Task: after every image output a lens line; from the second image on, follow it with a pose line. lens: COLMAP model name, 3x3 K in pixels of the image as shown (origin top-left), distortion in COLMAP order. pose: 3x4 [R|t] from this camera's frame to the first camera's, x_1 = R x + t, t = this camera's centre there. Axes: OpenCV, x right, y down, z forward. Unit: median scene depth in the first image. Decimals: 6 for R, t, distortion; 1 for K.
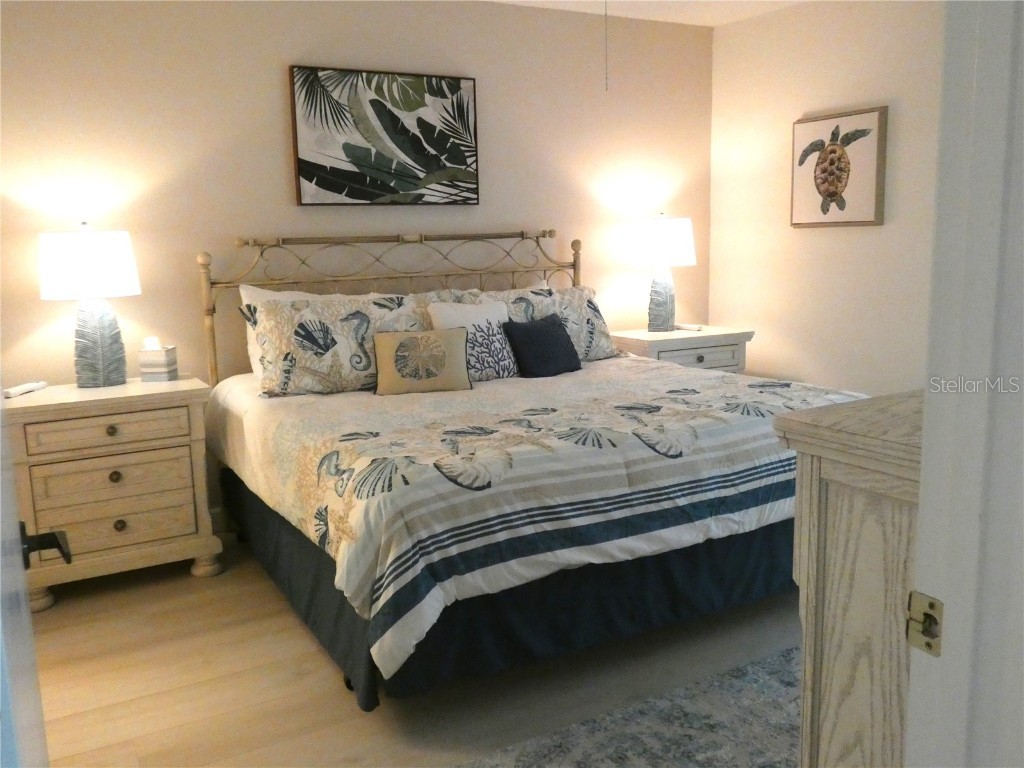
lens RADIAL K [[896.4, 0, 508.5], [0, 896.4, 383.7], [0, 0, 1]] dist [0.000329, -0.023160]
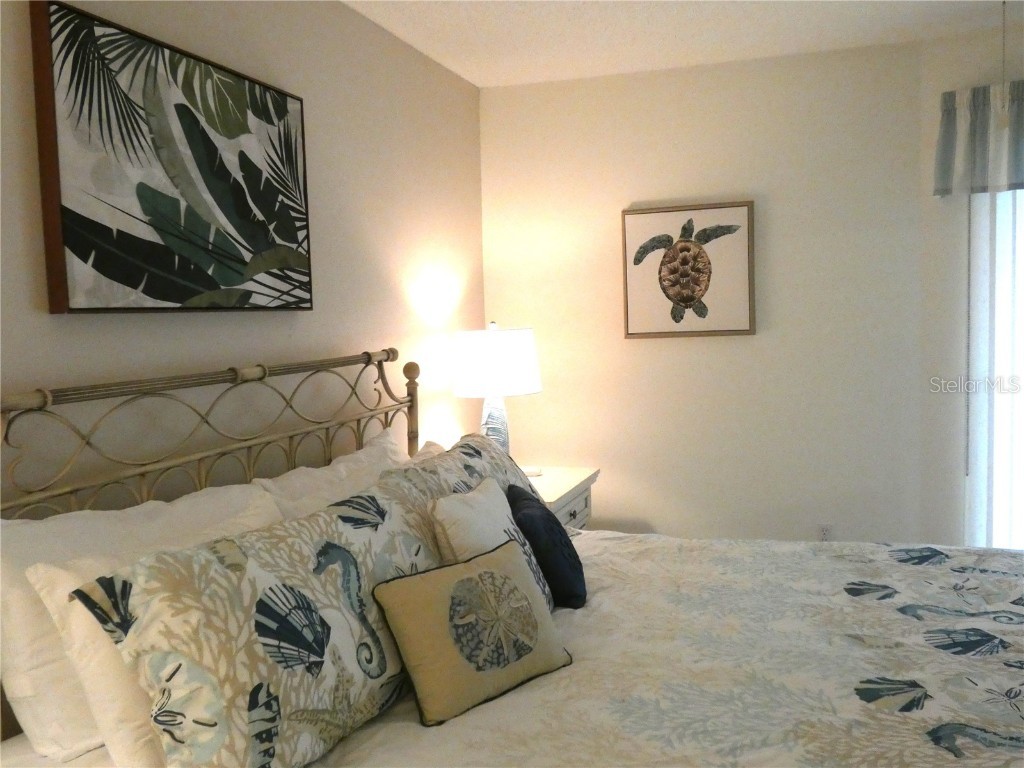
lens RADIAL K [[896.4, 0, 513.9], [0, 896.4, 383.3], [0, 0, 1]] dist [0.000329, -0.023160]
pose [[0.749949, -0.051774, 0.659466, -0.350336], [0.124242, 0.990215, -0.063548, -0.107486], [-0.649723, 0.129591, 0.749043, 0.523622]]
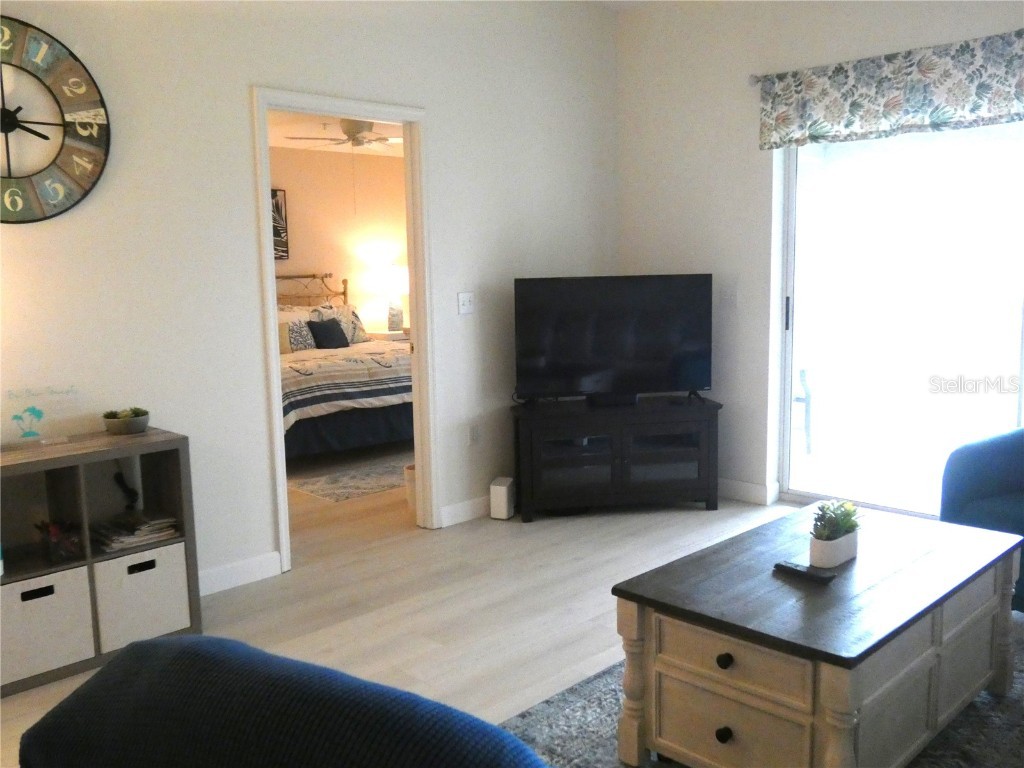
lens RADIAL K [[896.4, 0, 516.7], [0, 896.4, 384.8], [0, 0, 1]] dist [0.000329, -0.023160]
pose [[0.966301, -0.028963, 0.255781, -0.062899], [0.040635, 0.998354, -0.040465, 0.152343], [-0.254188, 0.049495, 0.965887, -0.897358]]
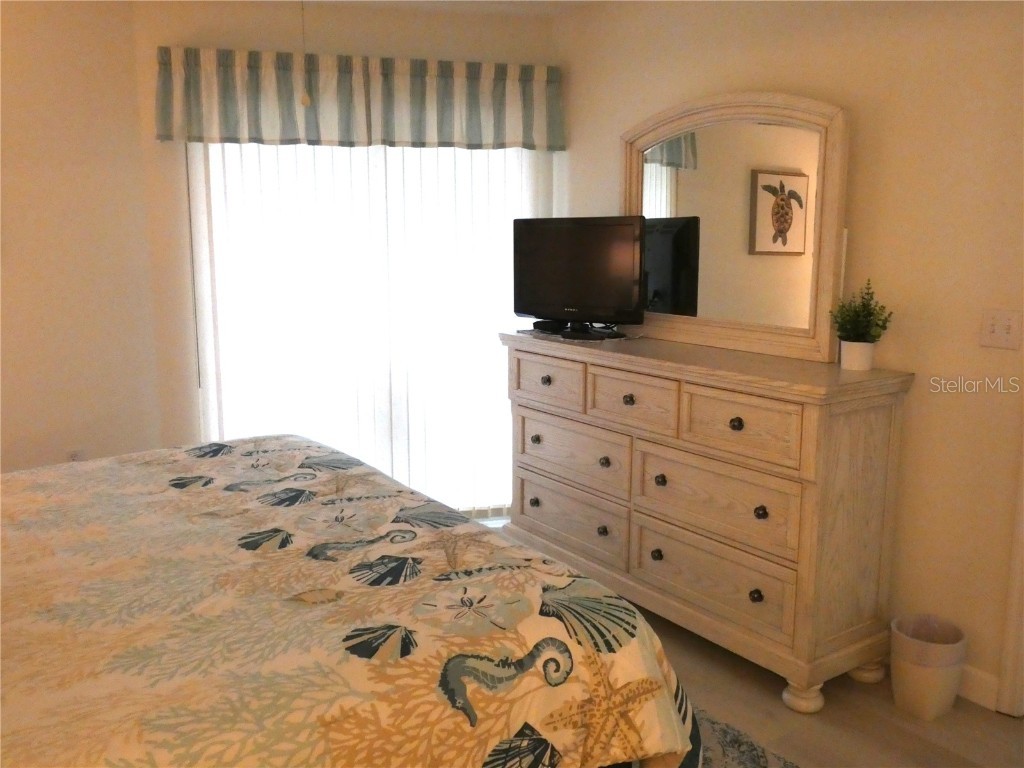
lens RADIAL K [[896.4, 0, 511.8], [0, 896.4, 385.2], [0, 0, 1]] dist [0.000329, -0.023160]
pose [[-0.070079, -0.144722, 0.986988, -0.473945], [0.170459, 0.973130, 0.154793, -0.118158], [-0.982870, 0.179089, -0.043527, 0.595090]]
